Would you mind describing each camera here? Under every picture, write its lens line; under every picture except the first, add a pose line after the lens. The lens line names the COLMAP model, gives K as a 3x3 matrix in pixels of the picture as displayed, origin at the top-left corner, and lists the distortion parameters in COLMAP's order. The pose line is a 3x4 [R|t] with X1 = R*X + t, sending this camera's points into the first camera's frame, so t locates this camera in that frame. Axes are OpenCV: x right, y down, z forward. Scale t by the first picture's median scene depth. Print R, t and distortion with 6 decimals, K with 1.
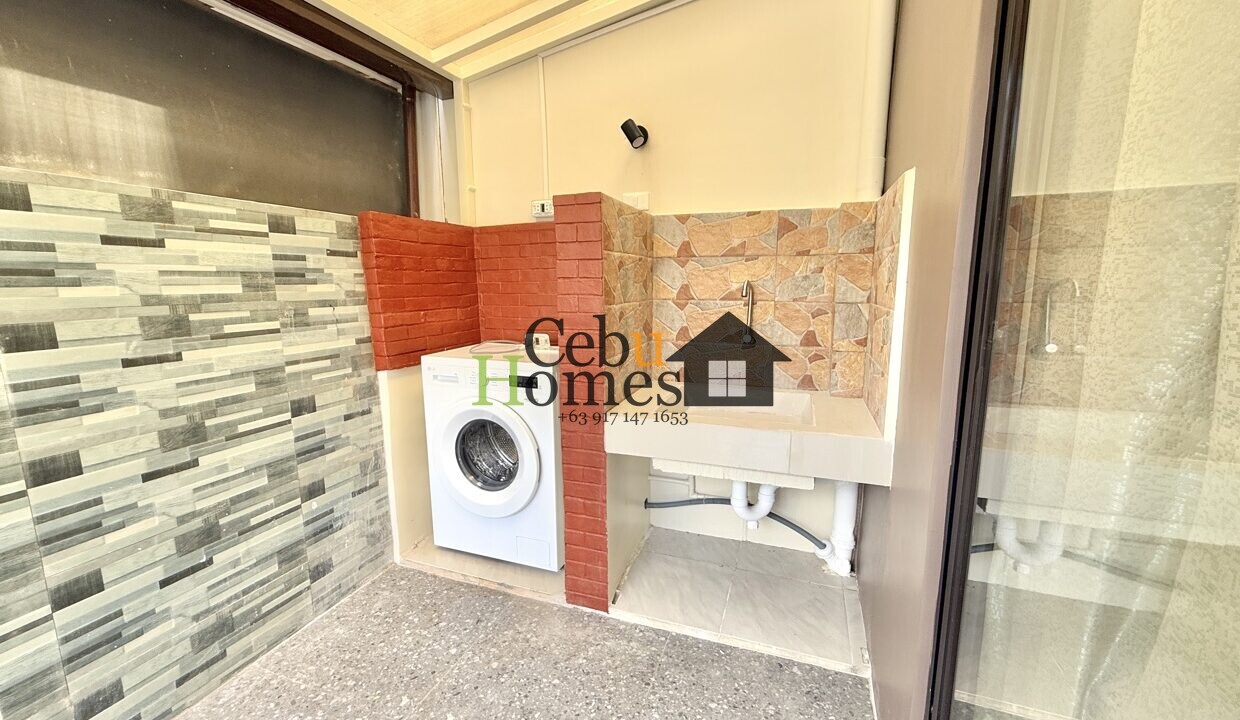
lens RADIAL K [[496.0, 0, 616.4], [0, 496.0, 364.3], [0, 0, 1]] dist [-0.001092, 0.000723]
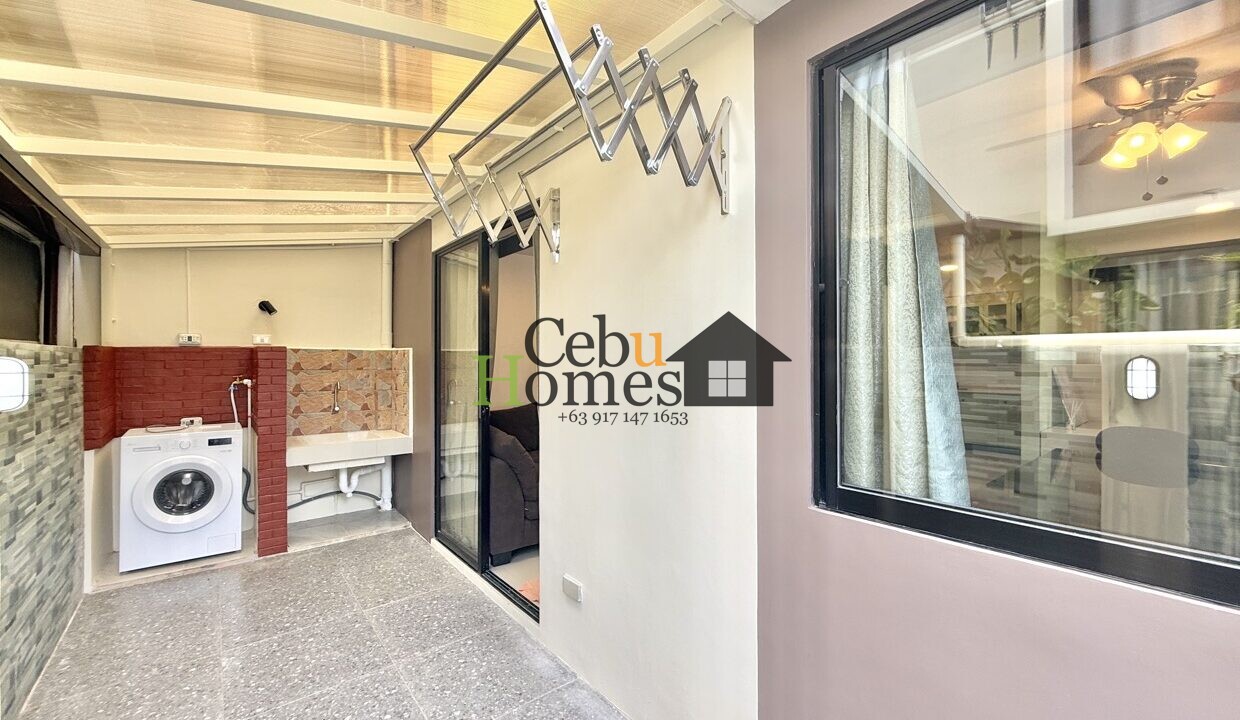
lens RADIAL K [[496.0, 0, 617.1], [0, 496.0, 359.8], [0, 0, 1]] dist [-0.001092, 0.000723]
pose [[0.511221, 0.007246, 0.859419, -0.956643], [0.130836, 0.987653, -0.086154, 0.080491], [-0.849432, 0.156487, 0.503961, -1.127038]]
